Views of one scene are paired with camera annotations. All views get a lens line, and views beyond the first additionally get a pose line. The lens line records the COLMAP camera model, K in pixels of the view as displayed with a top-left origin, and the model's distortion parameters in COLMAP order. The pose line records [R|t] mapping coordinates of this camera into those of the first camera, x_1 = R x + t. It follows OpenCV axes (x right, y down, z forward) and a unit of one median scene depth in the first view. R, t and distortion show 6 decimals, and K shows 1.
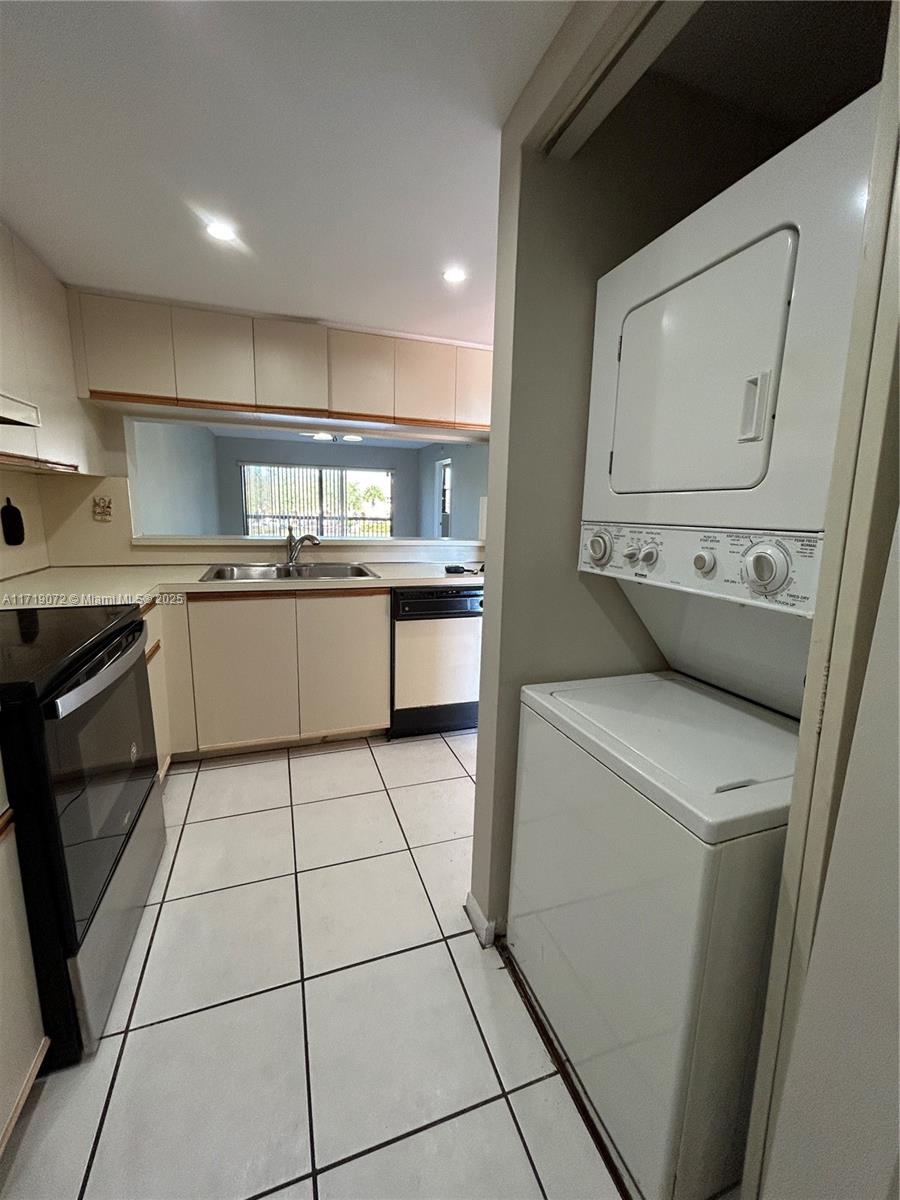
lens RADIAL K [[486.5, 0, 450.0], [0, 486.5, 600.0], [0, 0, 1]] dist [-0.000073, 0.000330]
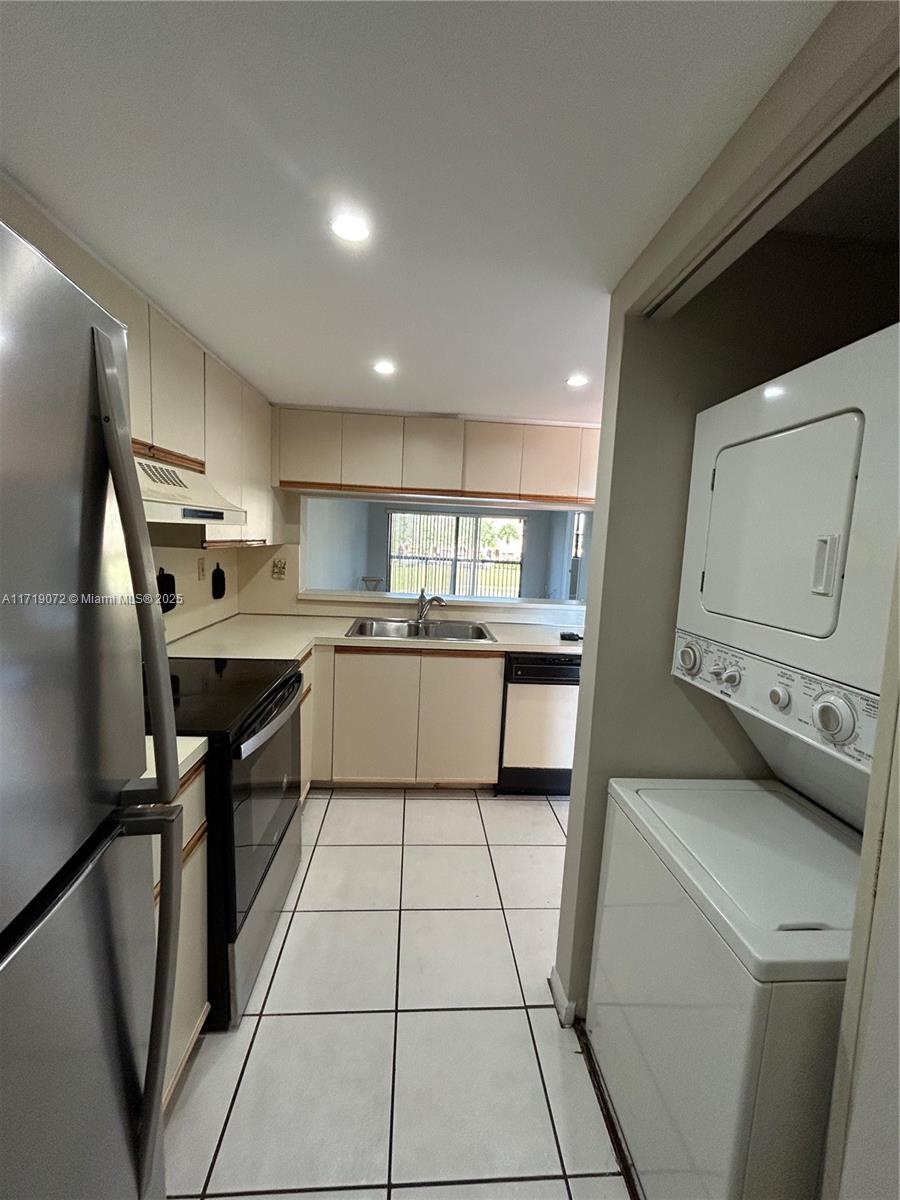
lens RADIAL K [[486.5, 0, 450.0], [0, 486.5, 600.0], [0, 0, 1]] dist [-0.000073, 0.000330]
pose [[0.963174, 0.051812, -0.263839, 0.062160], [-0.071101, 0.995408, -0.064084, -0.103035], [0.259307, 0.080483, 0.962436, -0.129171]]
